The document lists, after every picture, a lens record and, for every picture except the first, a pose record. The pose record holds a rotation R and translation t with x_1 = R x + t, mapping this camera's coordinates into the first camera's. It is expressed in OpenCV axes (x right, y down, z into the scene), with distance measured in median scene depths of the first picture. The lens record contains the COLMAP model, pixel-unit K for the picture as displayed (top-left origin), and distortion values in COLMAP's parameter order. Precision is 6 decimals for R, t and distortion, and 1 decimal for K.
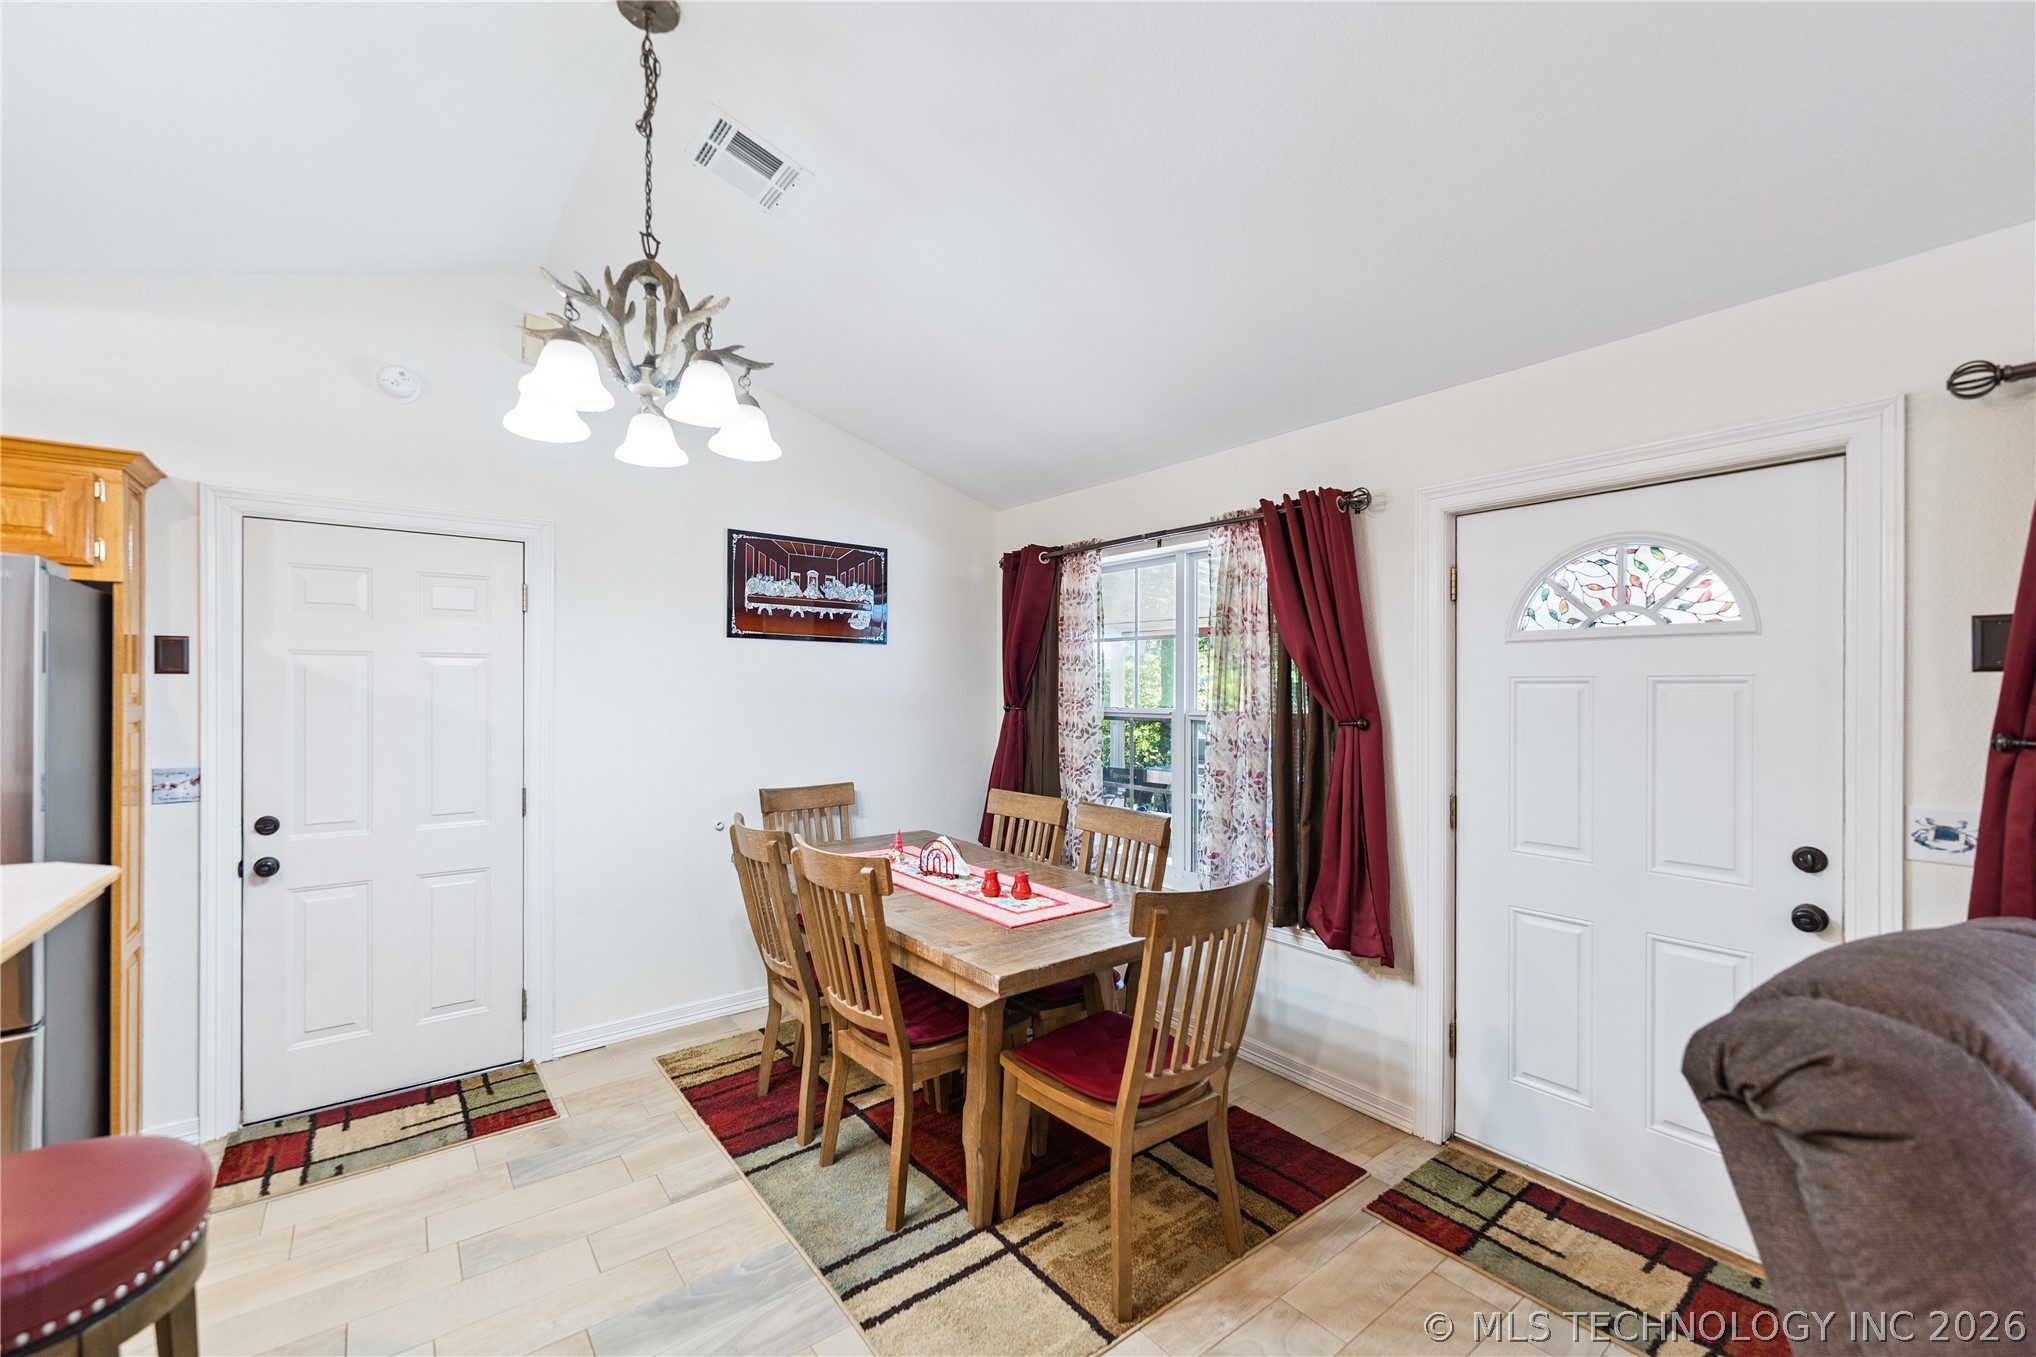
lens RADIAL K [[826.7, 0, 1009.0], [0, 826.7, 687.1], [0, 0, 1]] dist [0.001466, -0.001520]
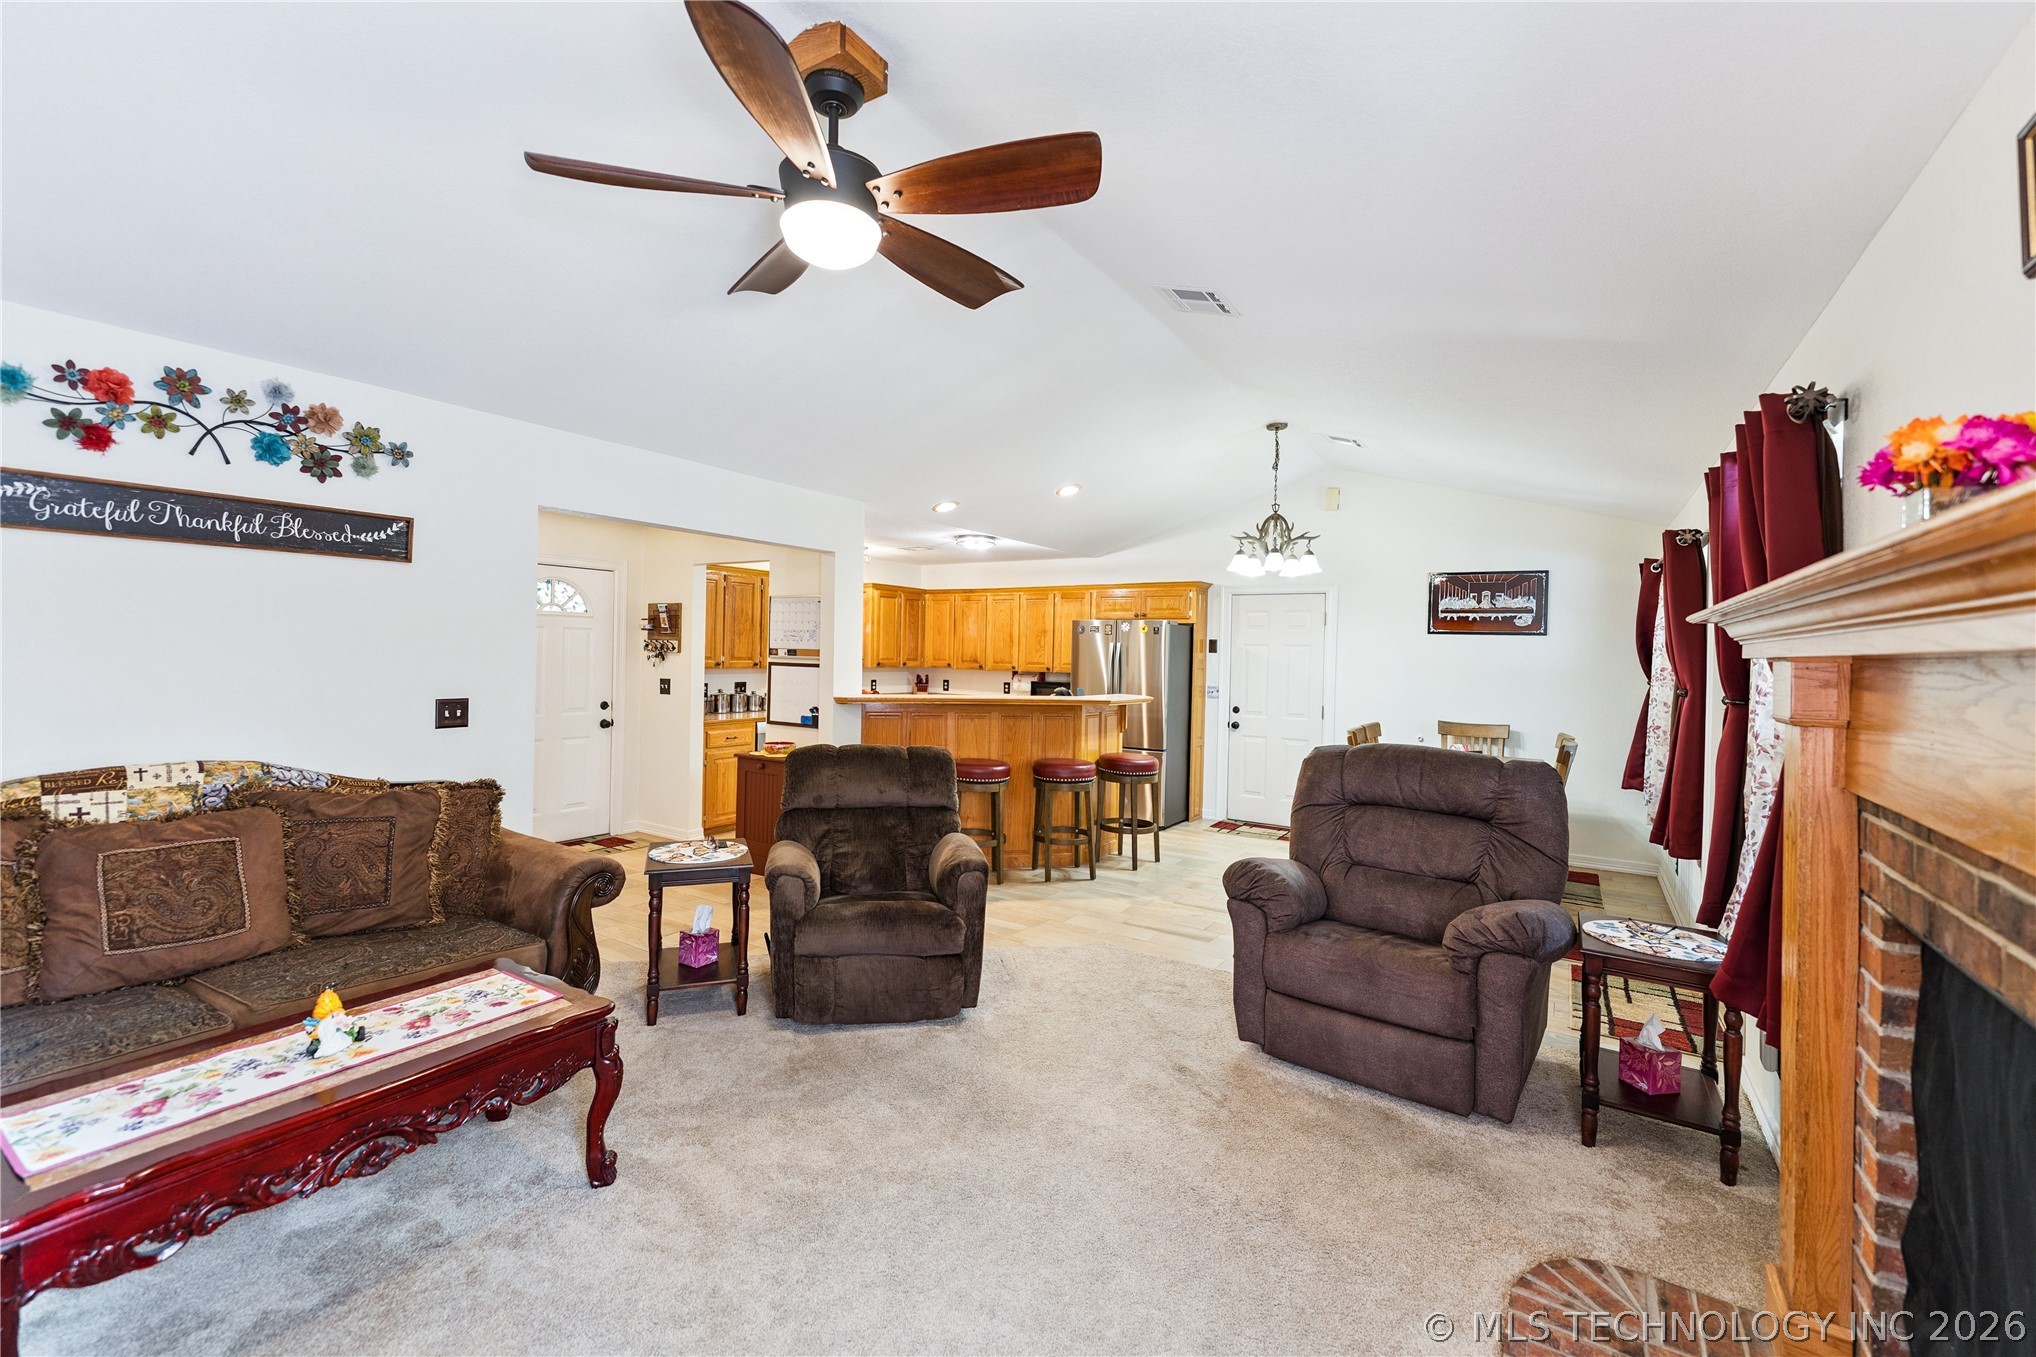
lens RADIAL K [[826.7, 0, 1021.6], [0, 826.7, 646.7], [0, 0, 1]] dist [0.001466, -0.001520]
pose [[0.343773, 0.000436, -0.939053, 1.398030], [-0.019814, 0.999781, -0.006789, -0.004548], [0.938844, 0.020940, 0.343706, -0.584625]]
